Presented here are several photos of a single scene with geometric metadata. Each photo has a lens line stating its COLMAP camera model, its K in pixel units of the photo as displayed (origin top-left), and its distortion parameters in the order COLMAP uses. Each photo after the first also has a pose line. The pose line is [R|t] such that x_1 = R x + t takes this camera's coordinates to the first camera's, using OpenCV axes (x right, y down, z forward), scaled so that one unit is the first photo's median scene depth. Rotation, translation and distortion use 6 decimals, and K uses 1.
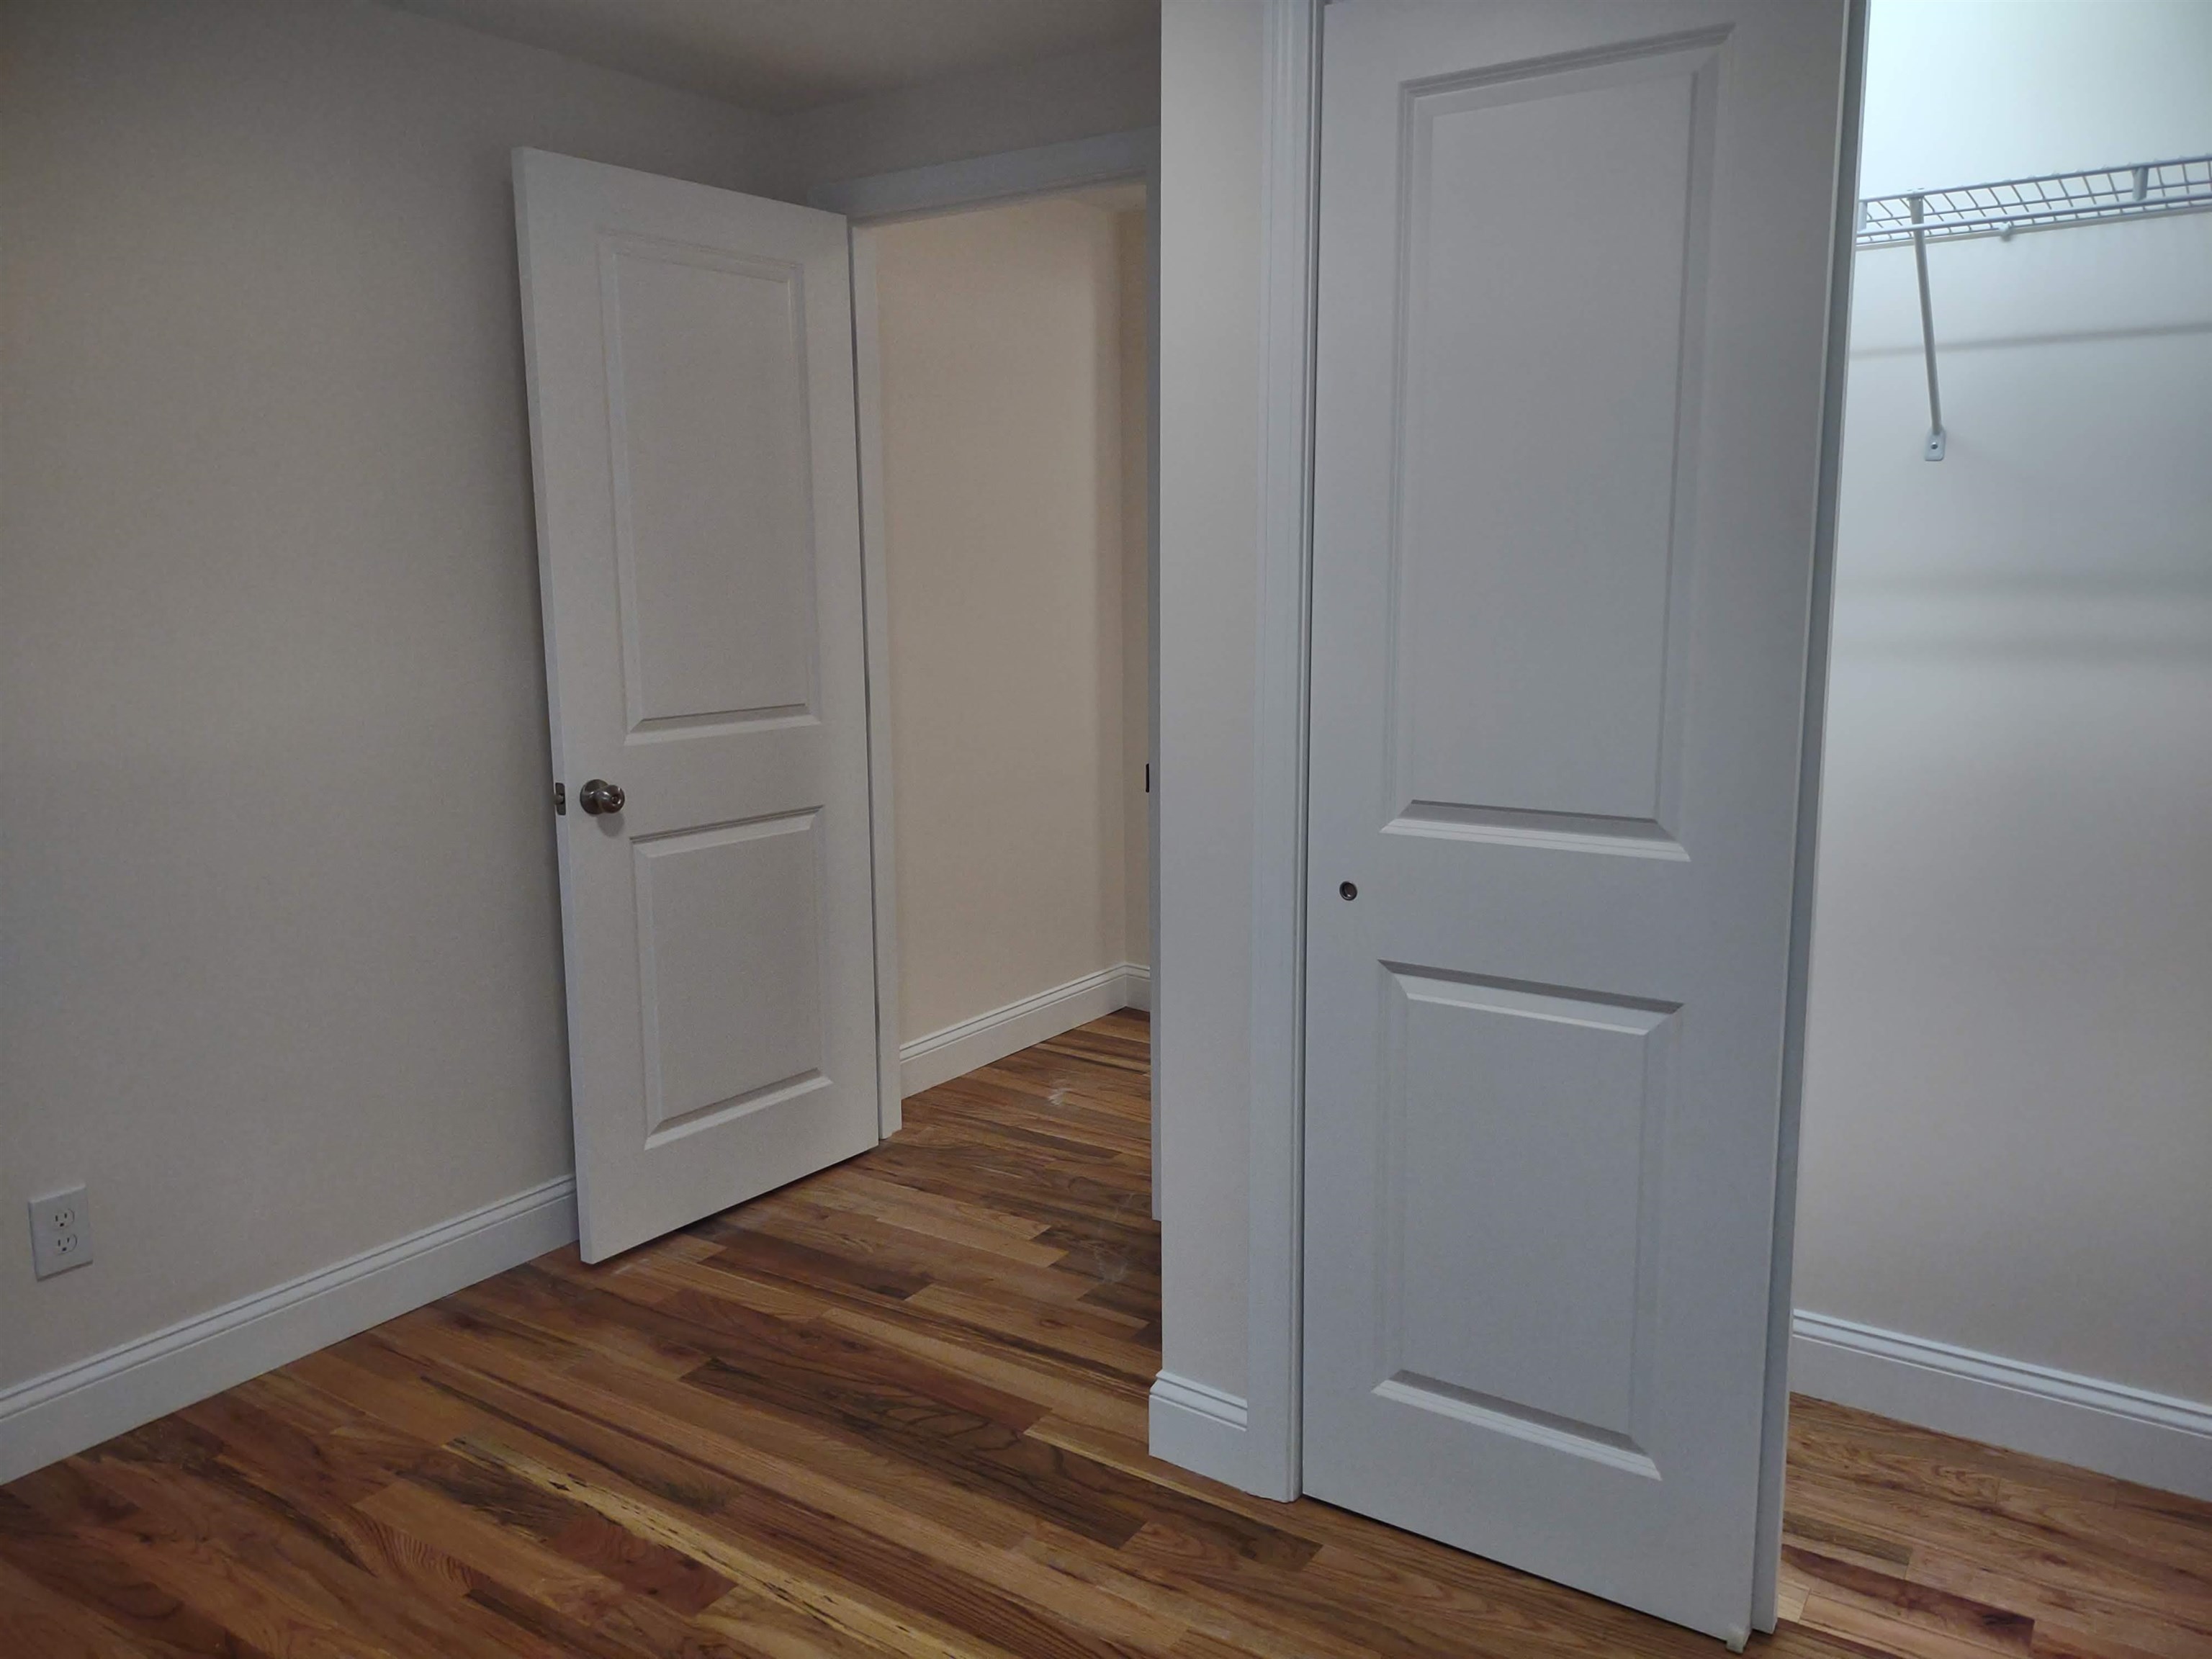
lens RADIAL K [[1646.8, 0, 1102.3], [0, 1646.8, 818.3], [0, 0, 1]] dist [0.090160, -0.127259]
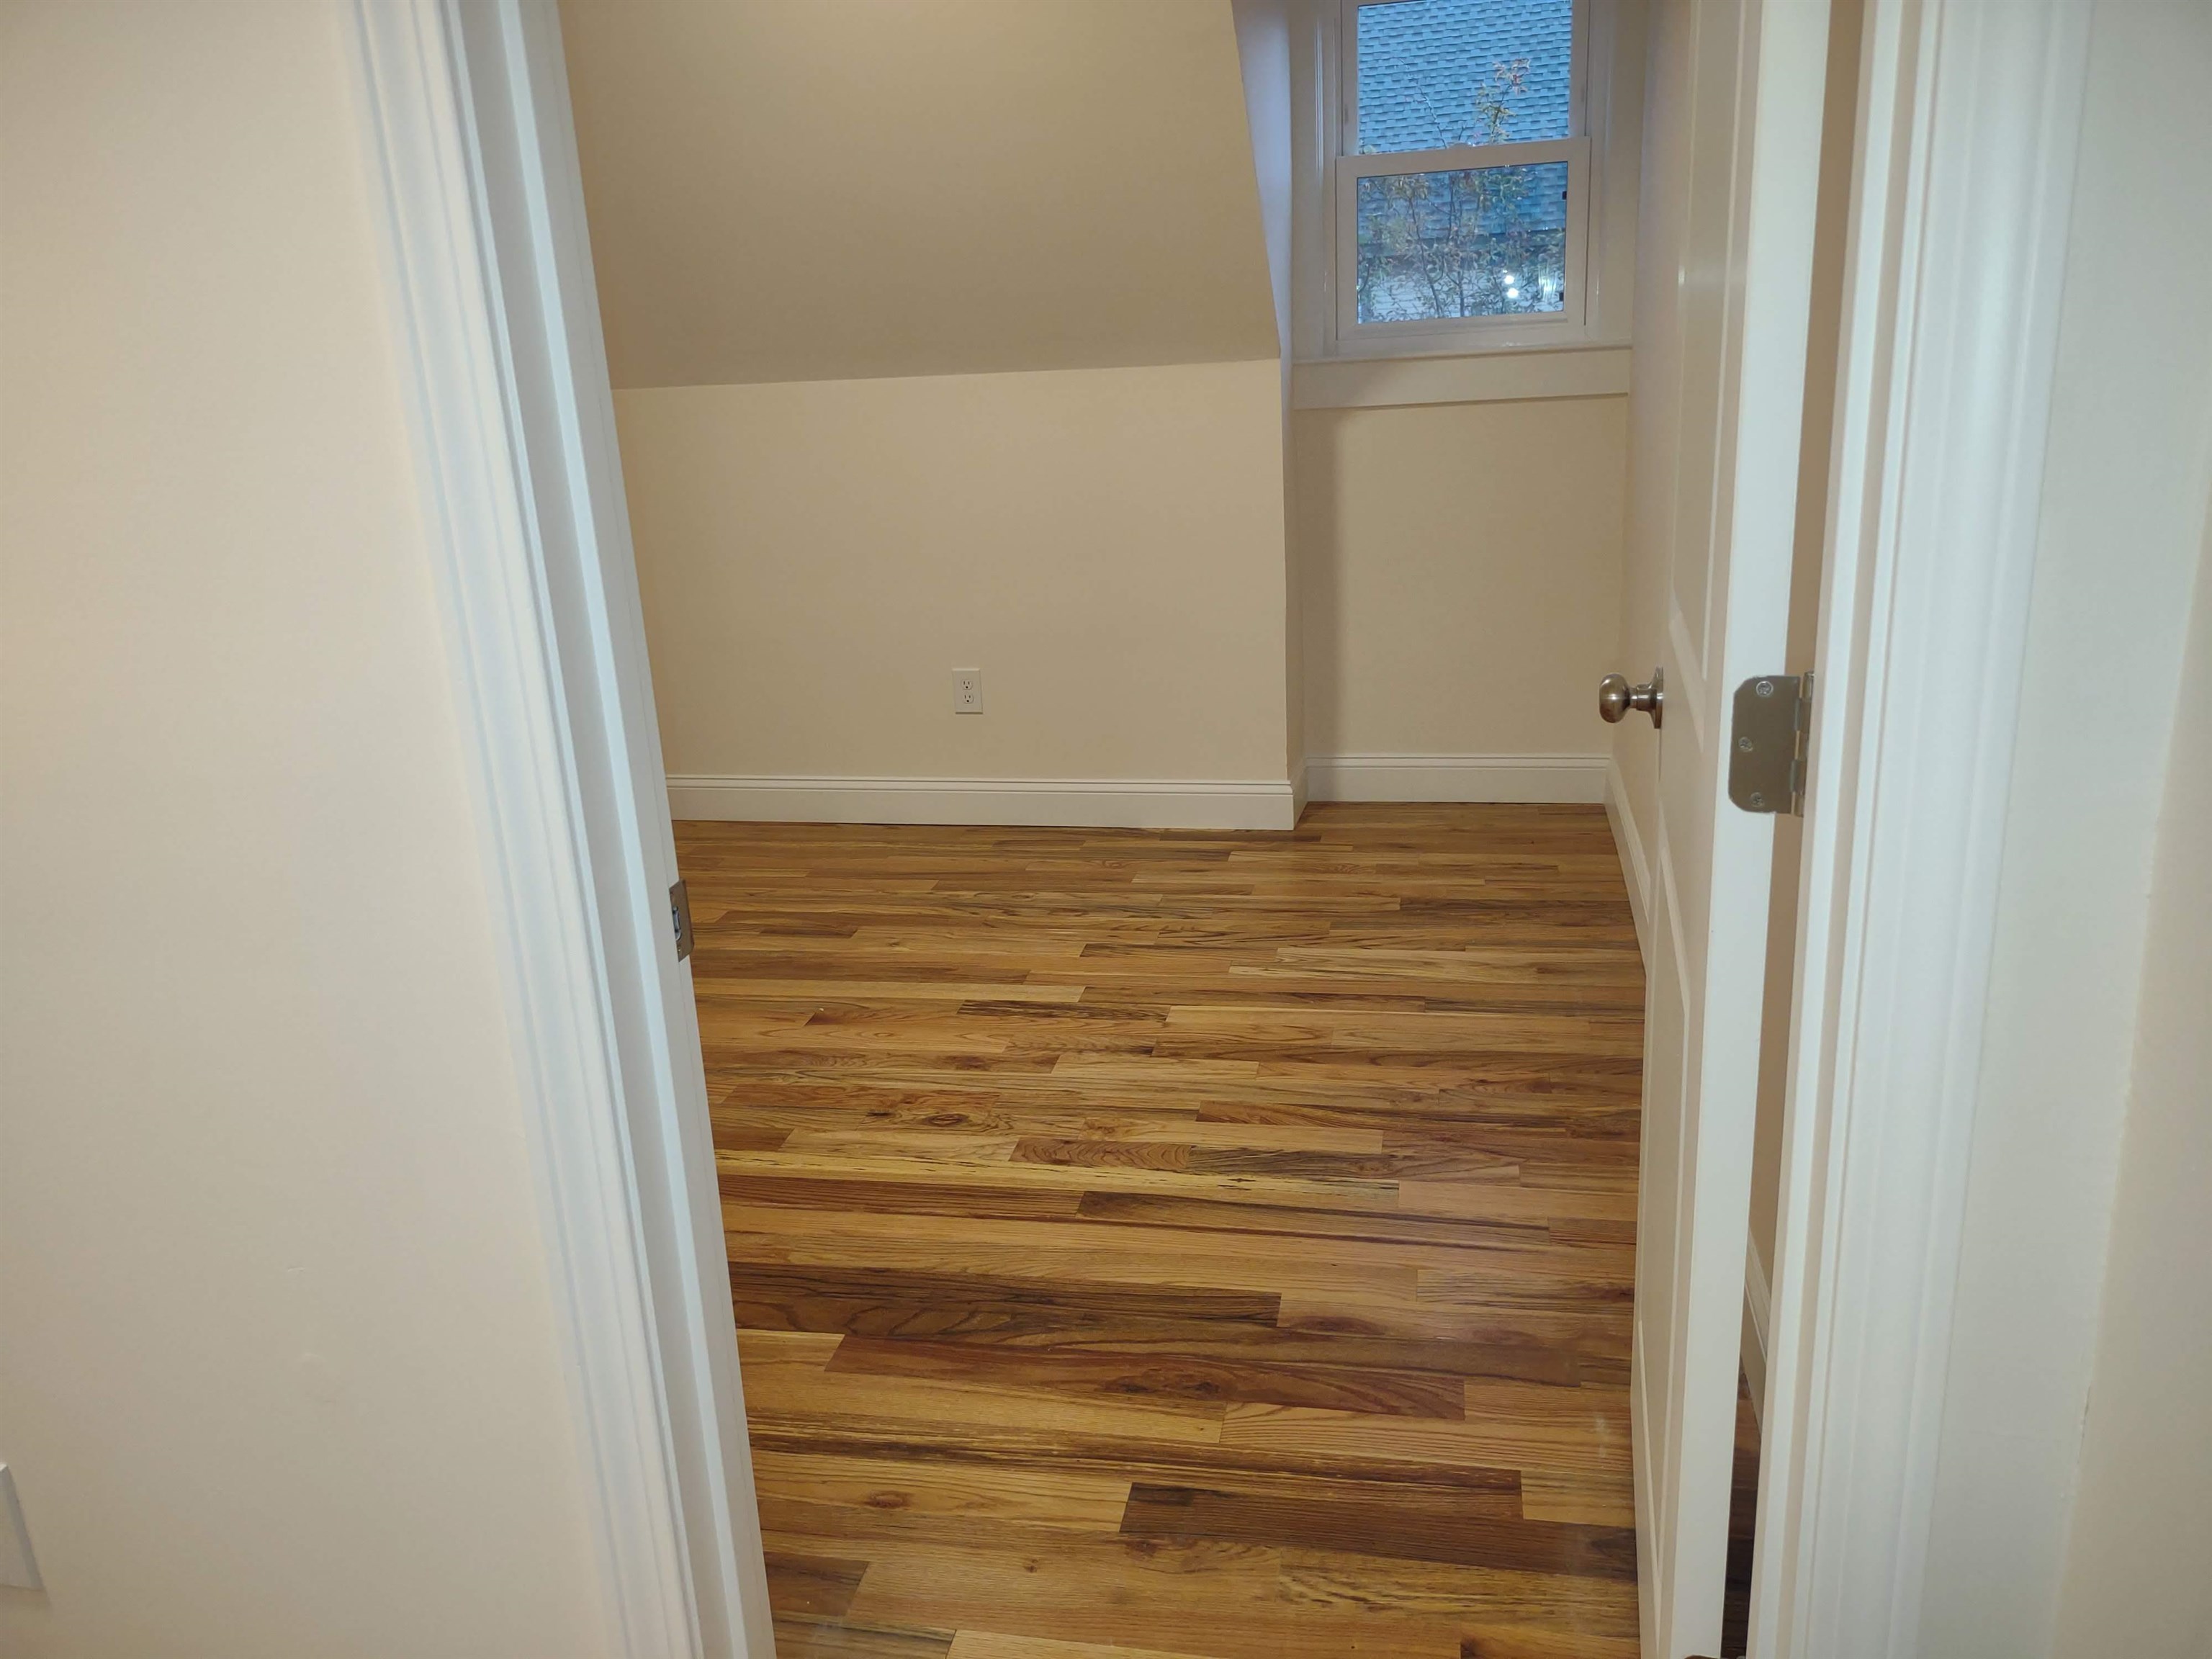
lens RADIAL K [[1646.8, 0, 1102.3], [0, 1646.8, 818.3], [0, 0, 1]] dist [0.090160, -0.127259]
pose [[-0.927276, 0.160108, -0.338415, 0.079775], [0.002460, 0.906524, 0.422147, -0.250876], [0.374370, 0.390614, -0.840992, 1.672264]]
